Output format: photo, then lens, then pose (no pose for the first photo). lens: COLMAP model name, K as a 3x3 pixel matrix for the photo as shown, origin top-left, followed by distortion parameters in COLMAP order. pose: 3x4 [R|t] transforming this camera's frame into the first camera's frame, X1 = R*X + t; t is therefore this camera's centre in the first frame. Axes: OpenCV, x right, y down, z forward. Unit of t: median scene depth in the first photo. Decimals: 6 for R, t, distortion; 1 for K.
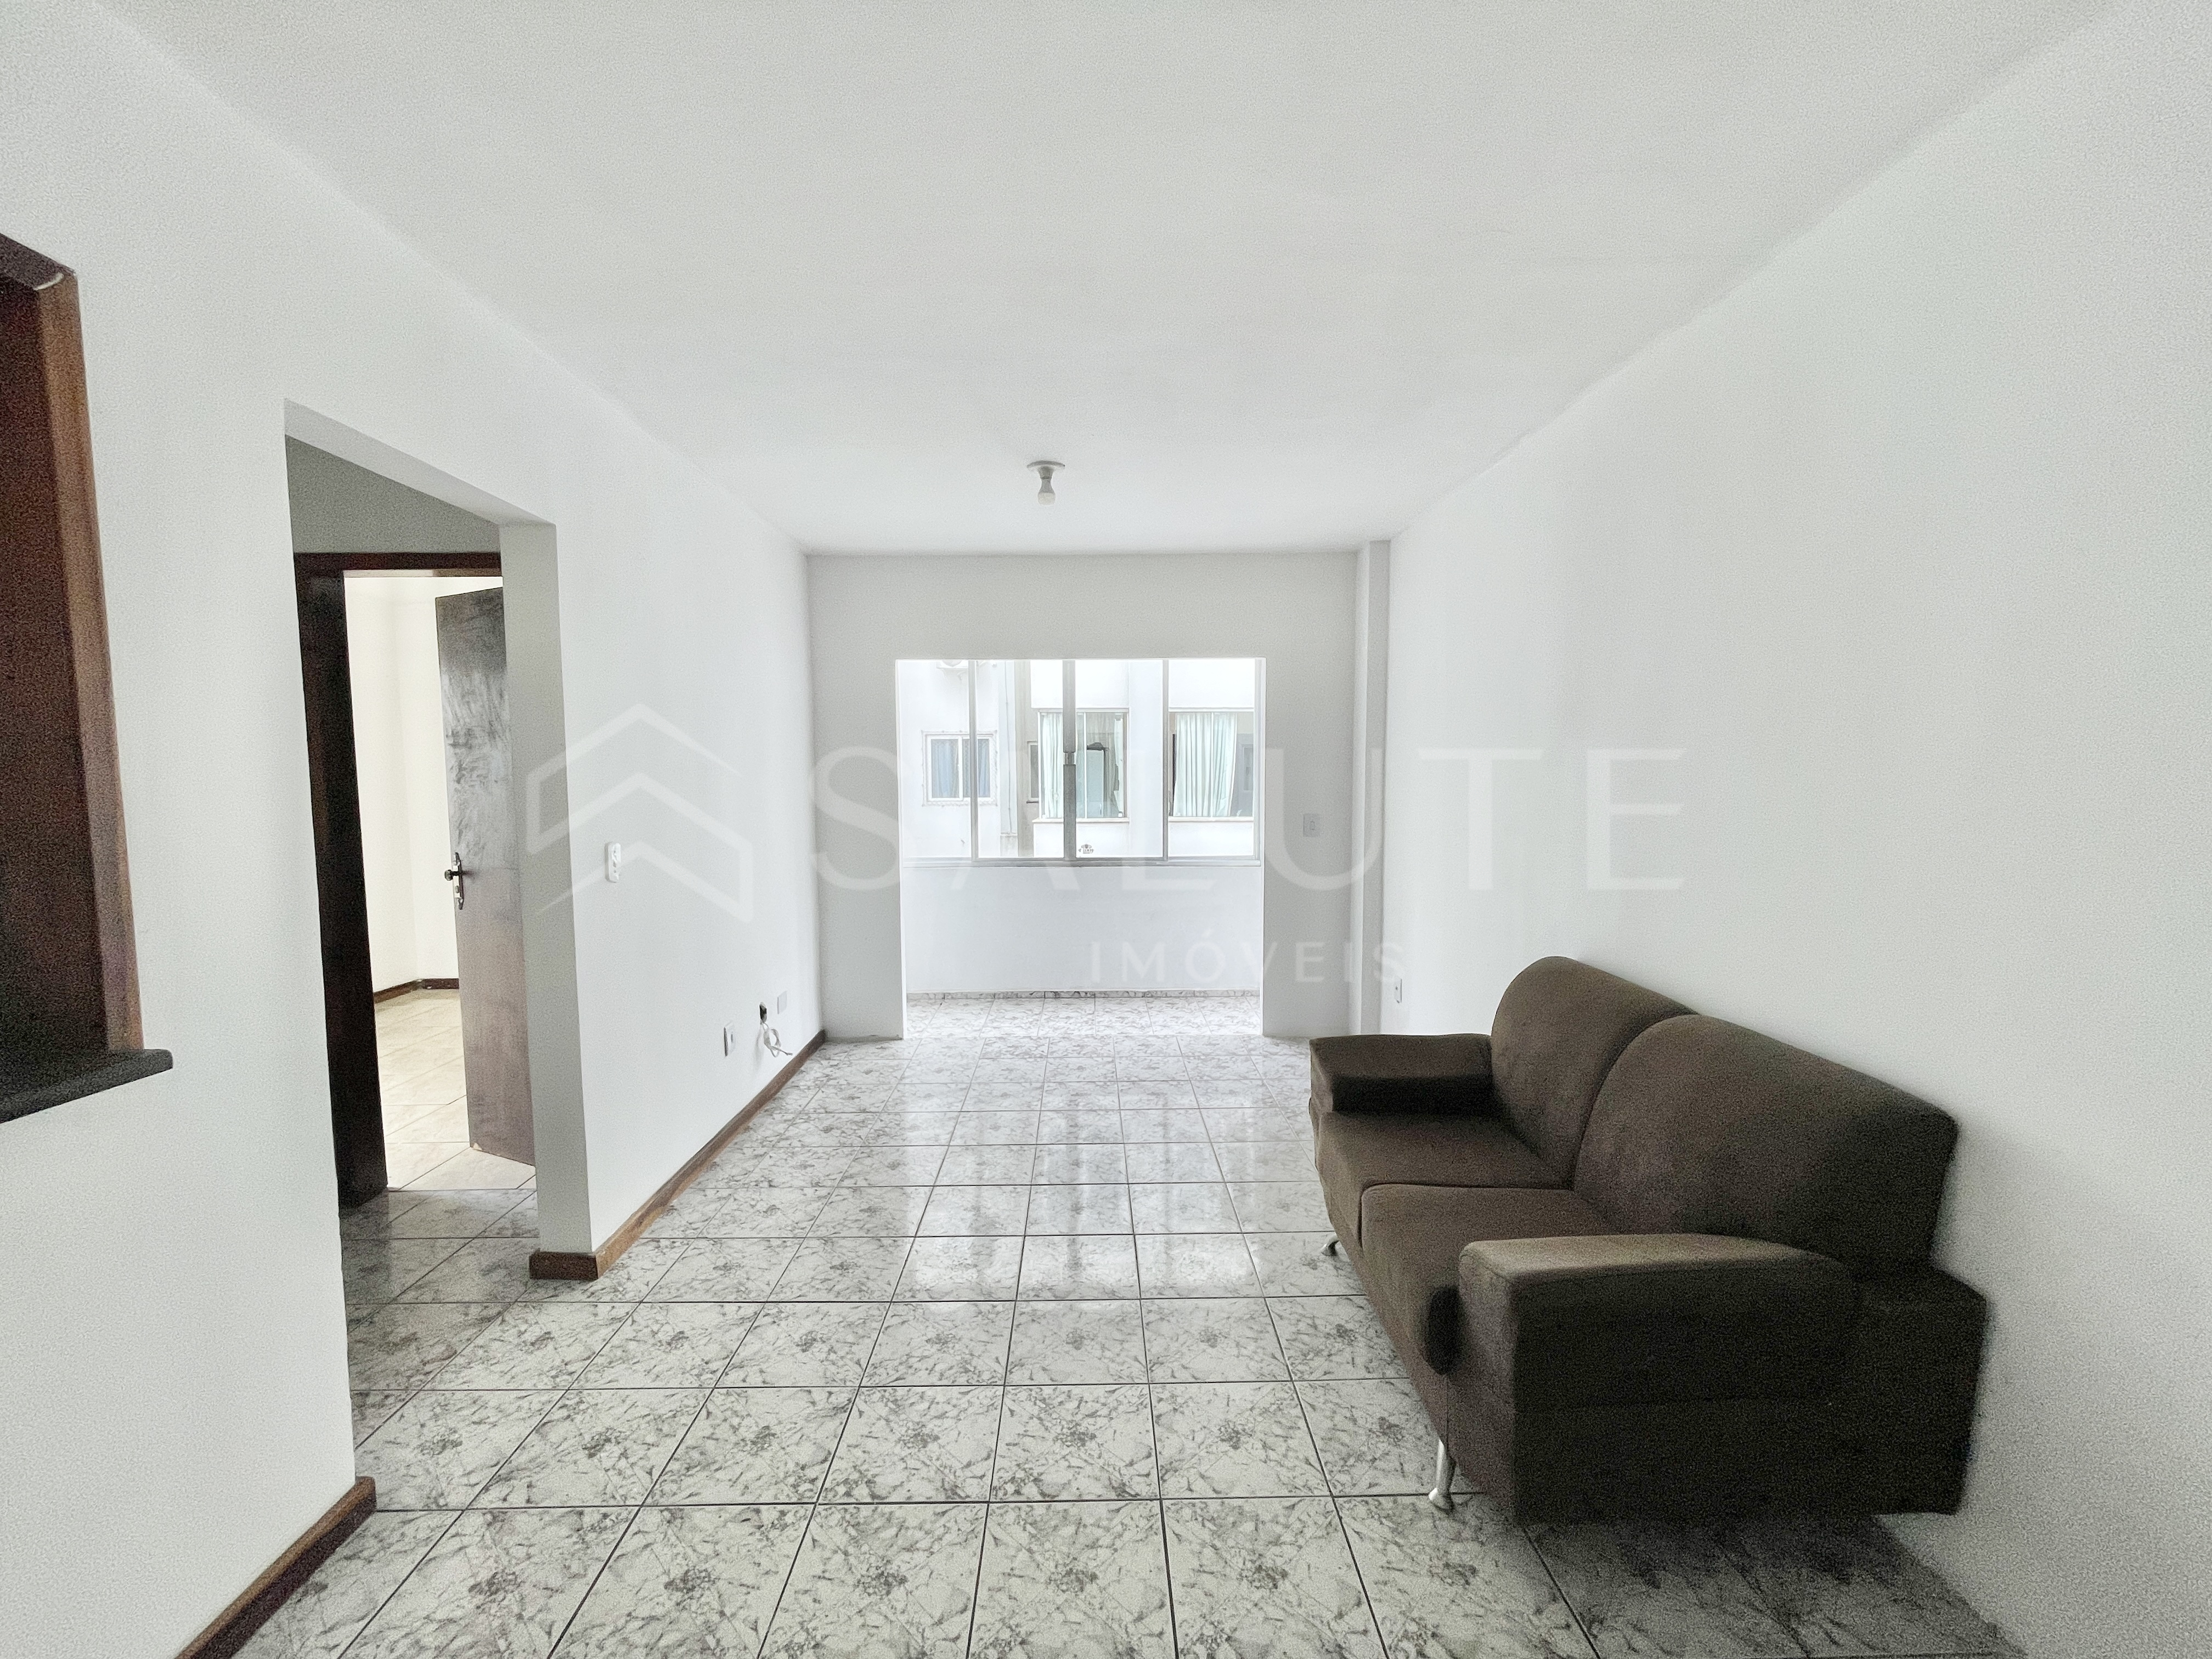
lens RADIAL K [[903.1, 0, 1099.1], [0, 903.1, 840.1], [0, 0, 1]] dist [0.004623, 0.000265]
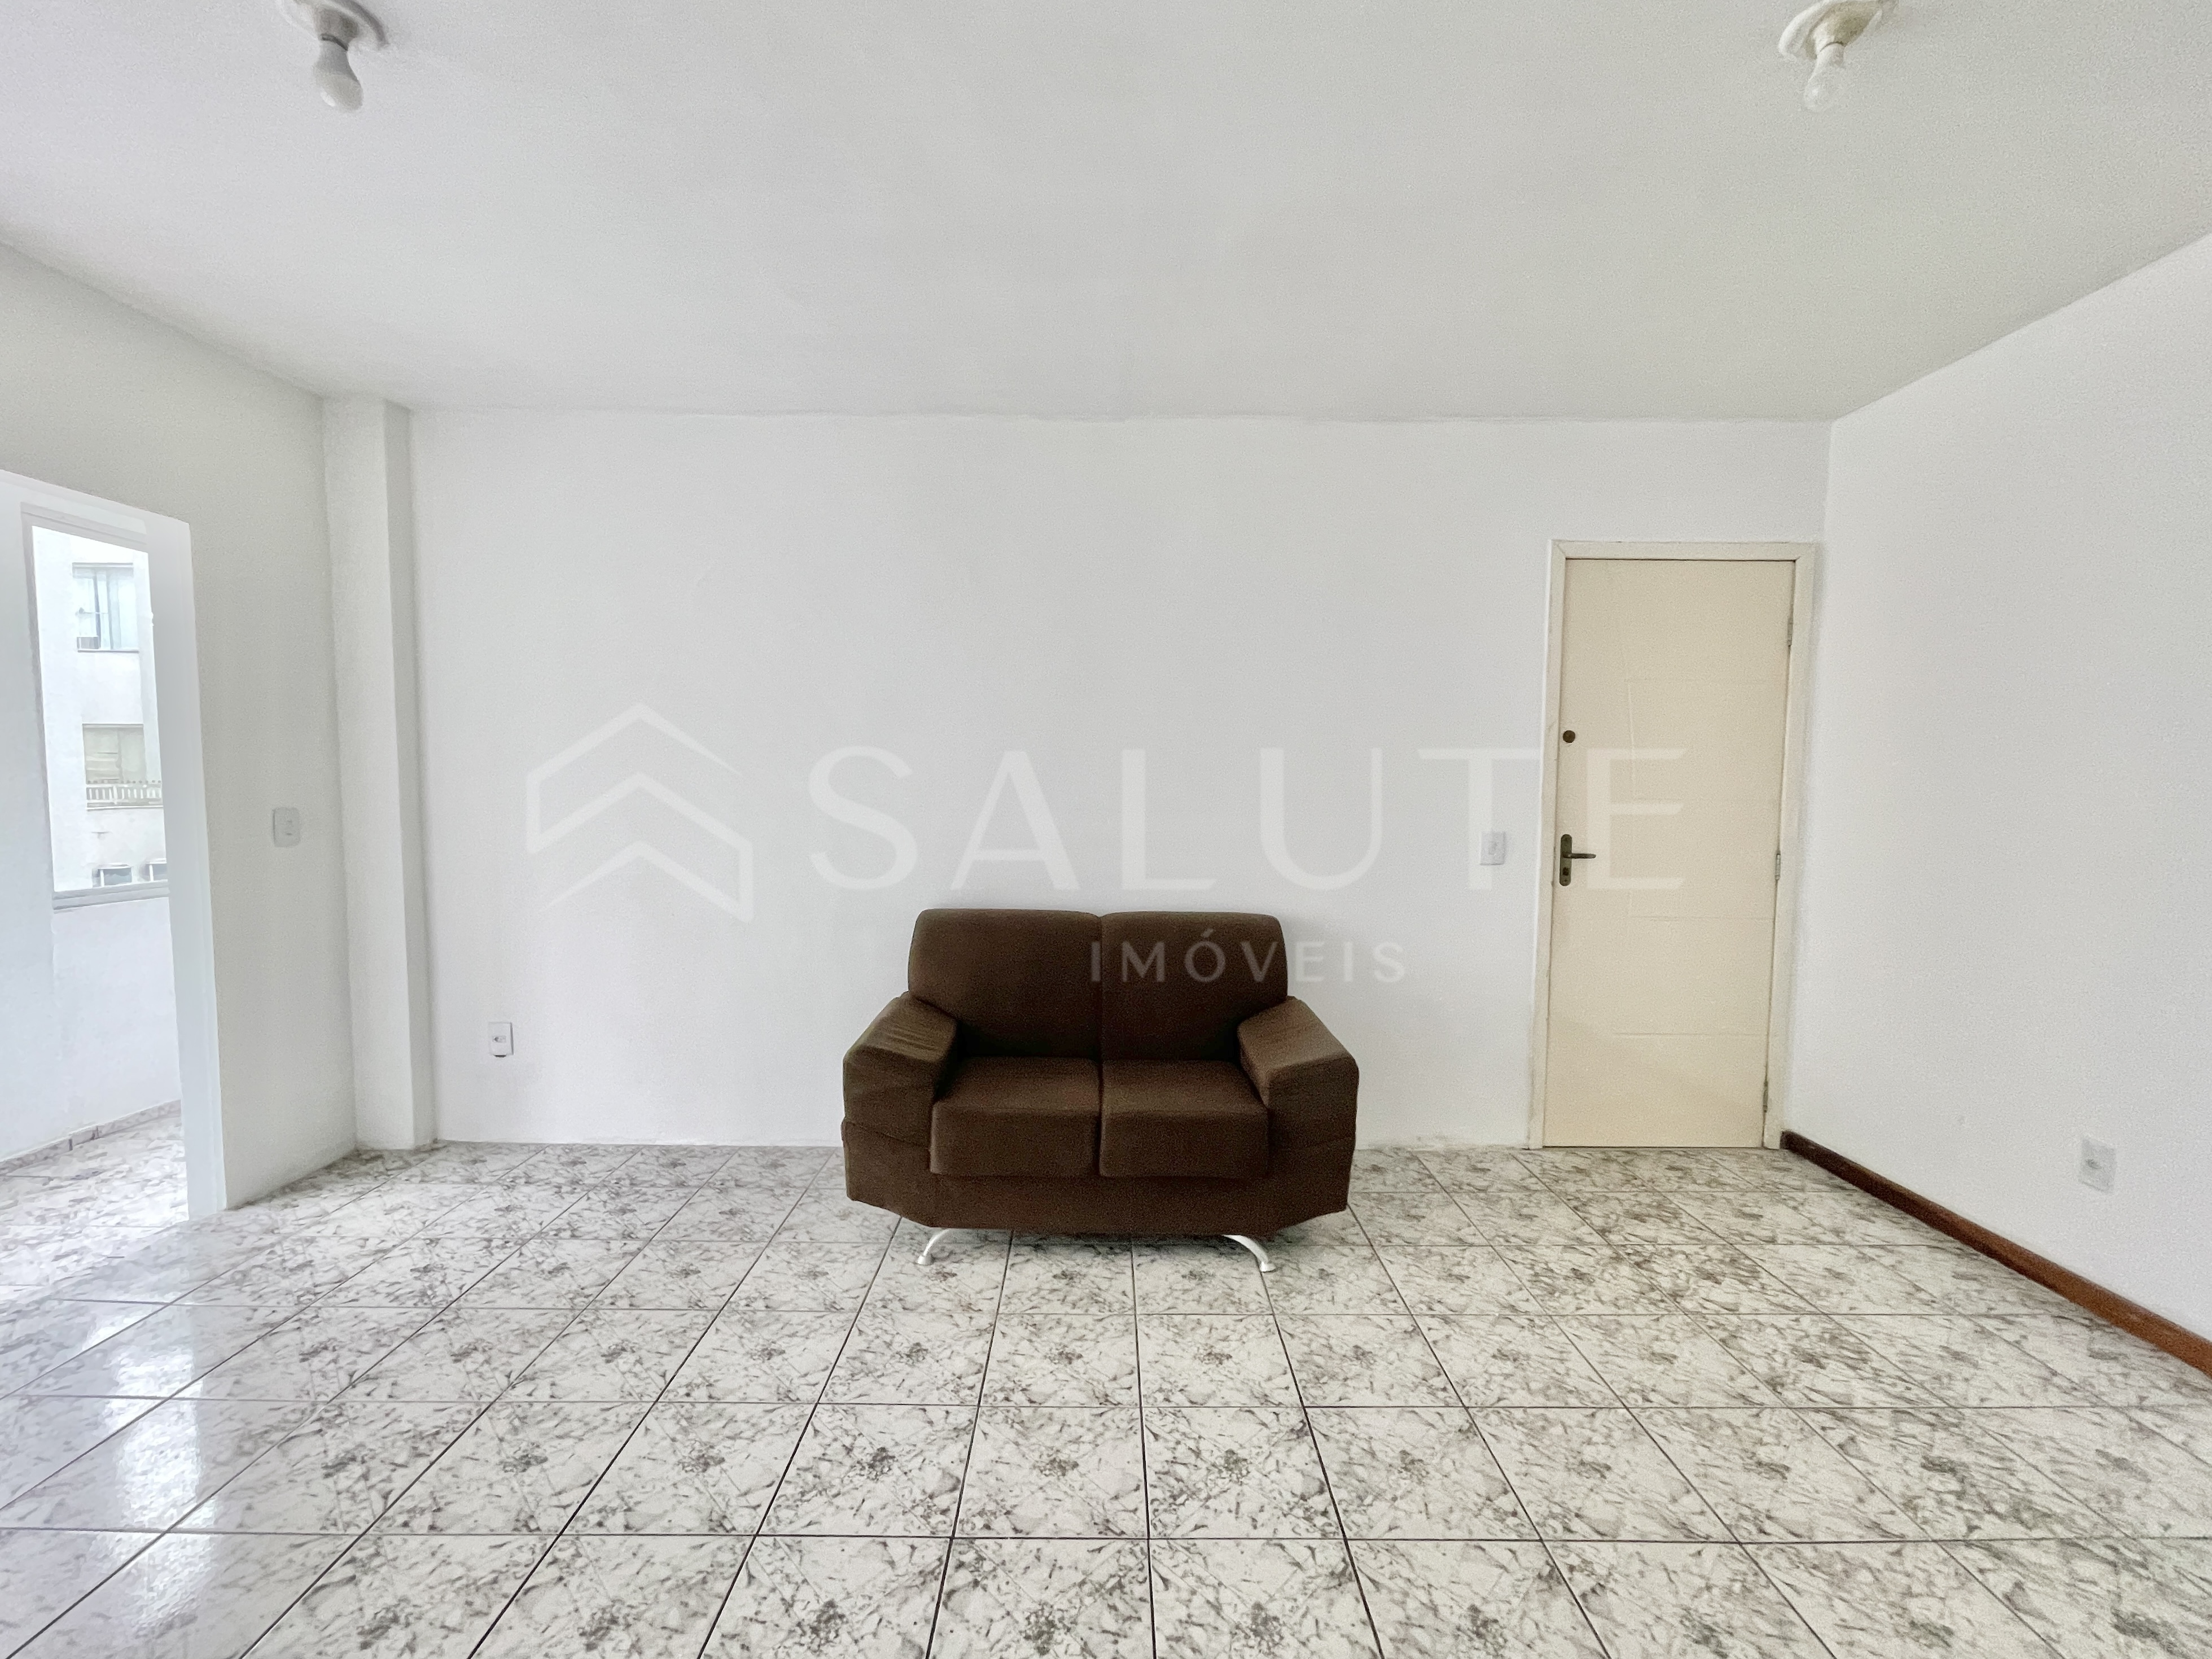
lens RADIAL K [[920.2, 0, 1100.2], [0, 920.2, 851.4], [0, 0, 1]] dist [-0.010871, 0.005522]
pose [[0.011321, -0.067015, 0.997688, -0.438817], [0.072084, 0.995210, 0.066031, -0.003852], [-0.997334, 0.071170, 0.016098, 0.533982]]
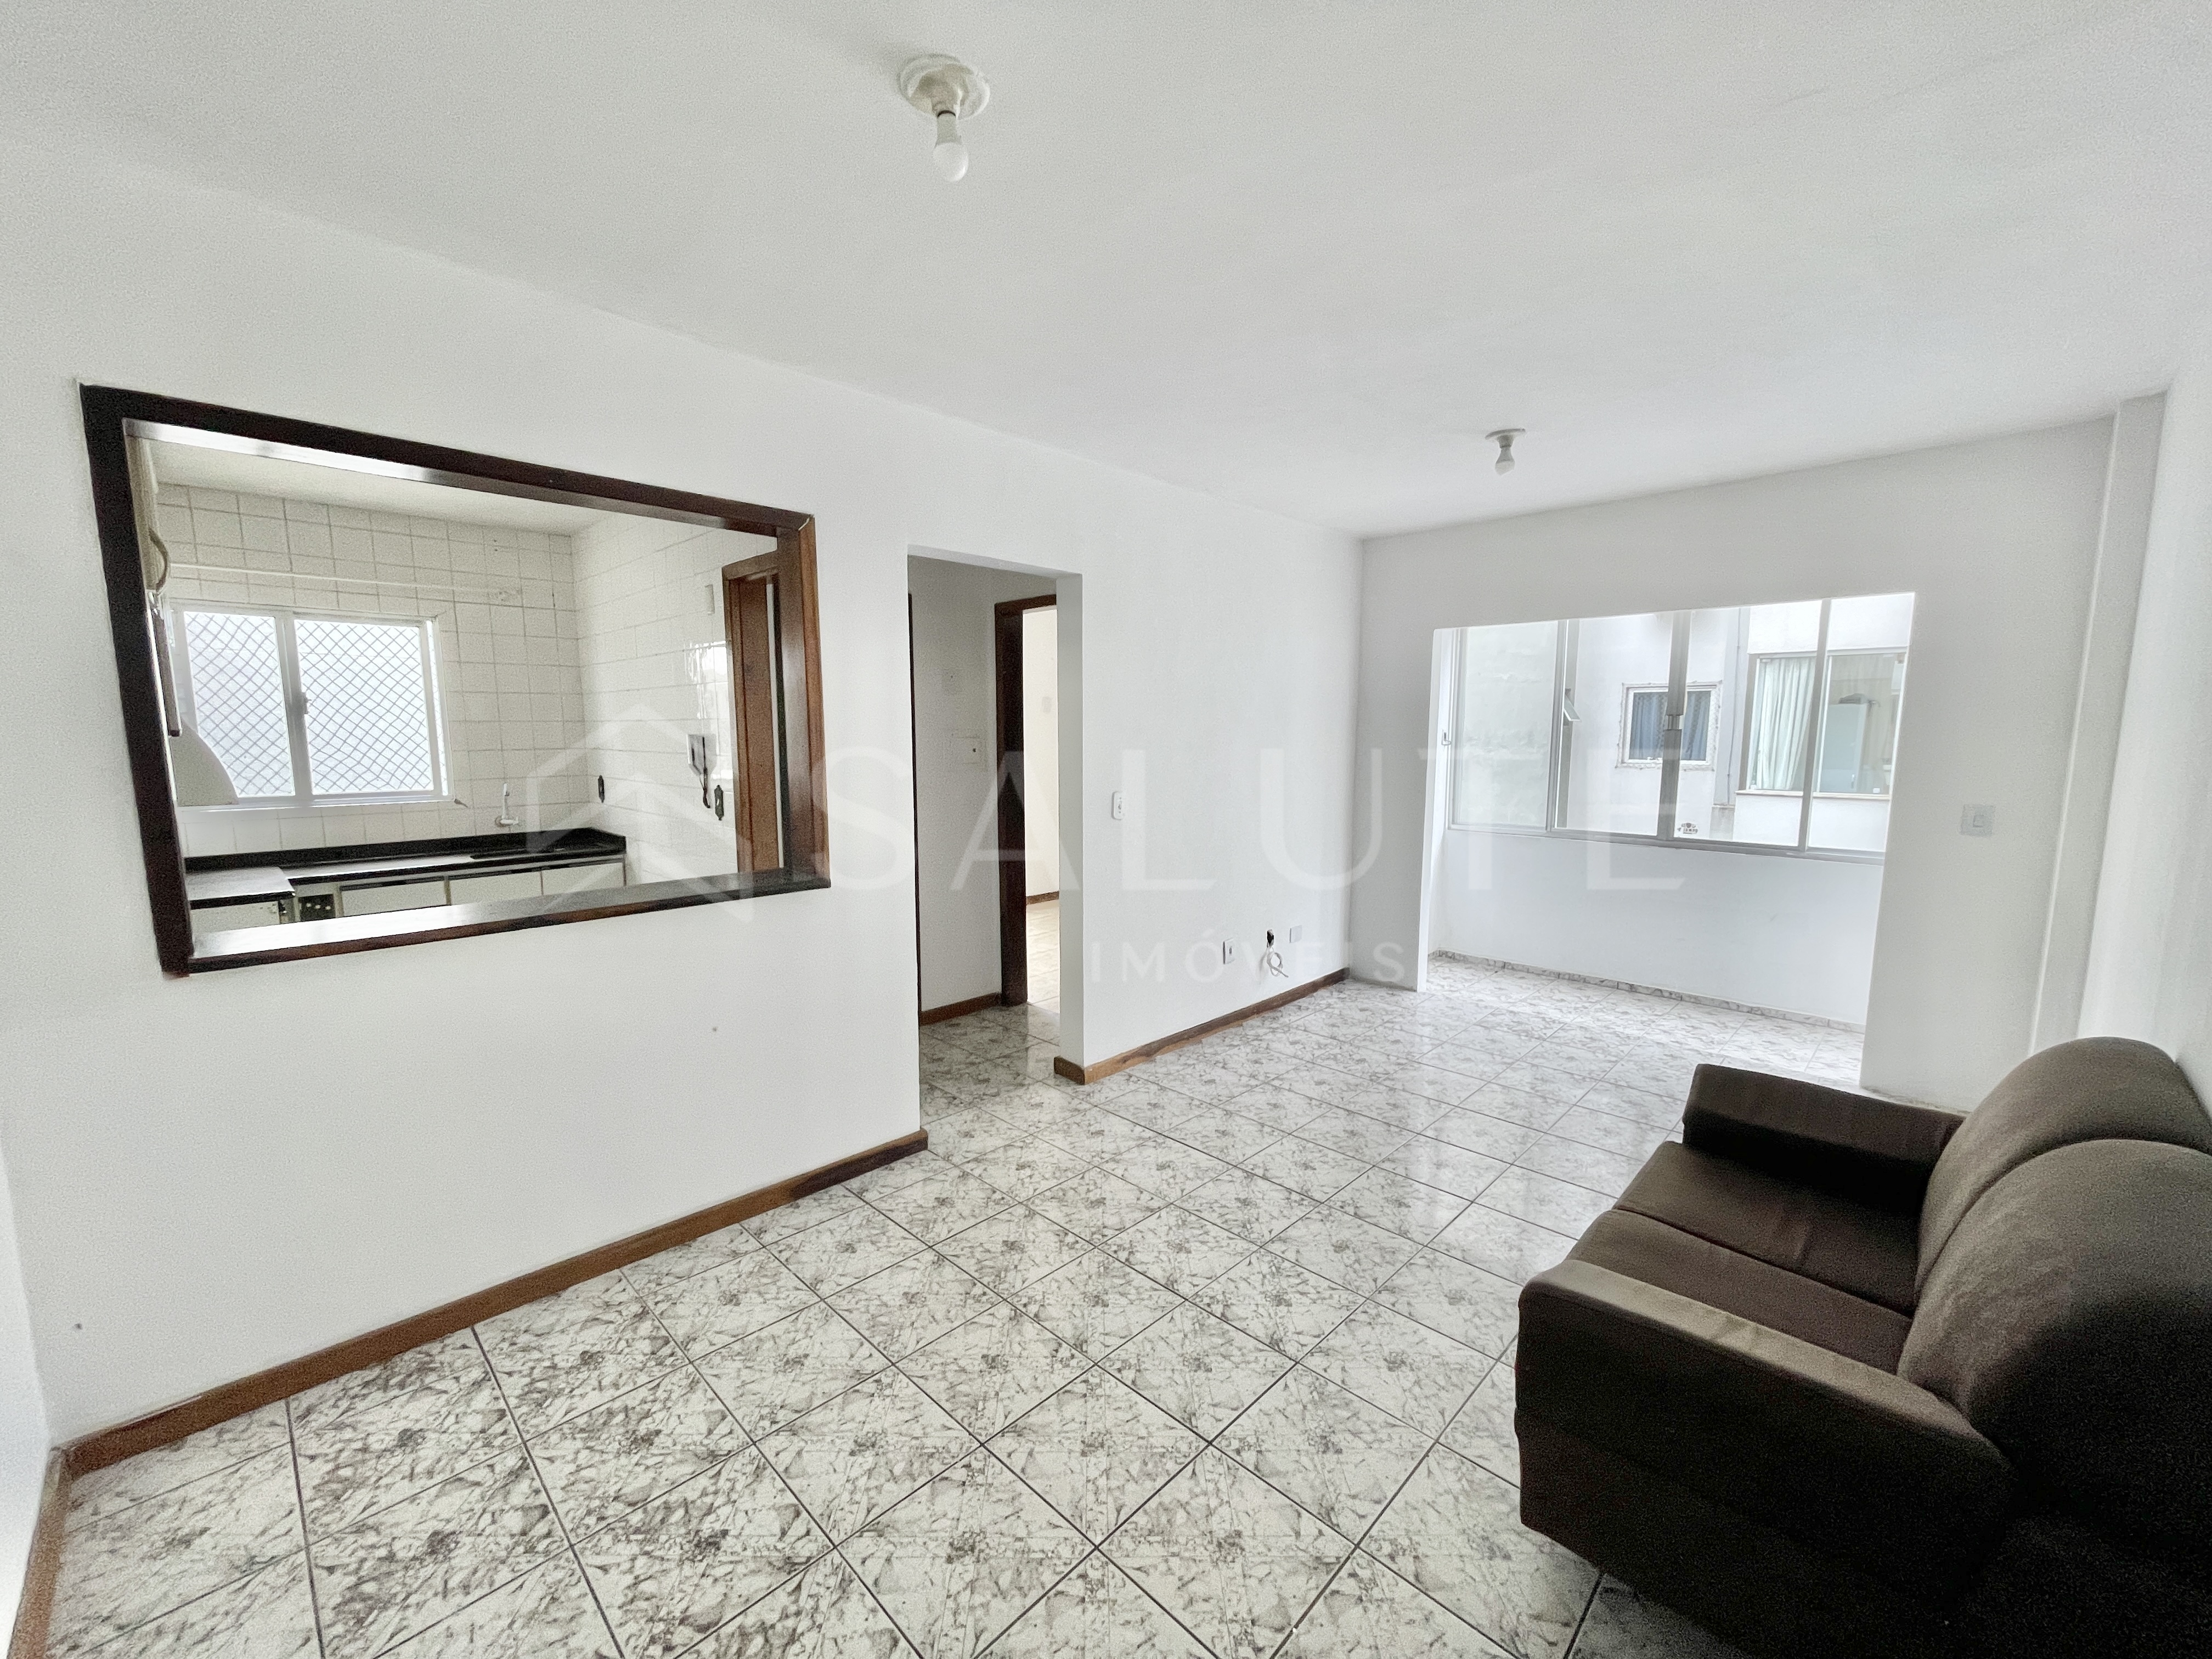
lens RADIAL K [[904.0, 0, 1089.7], [0, 904.0, 832.8], [0, 0, 1]] dist [-0.003563, 0.005037]
pose [[0.698672, 0.091493, -0.709568, 0.301013], [-0.059675, 0.995786, 0.069639, -0.018280], [0.712949, -0.006312, 0.701188, -0.015877]]
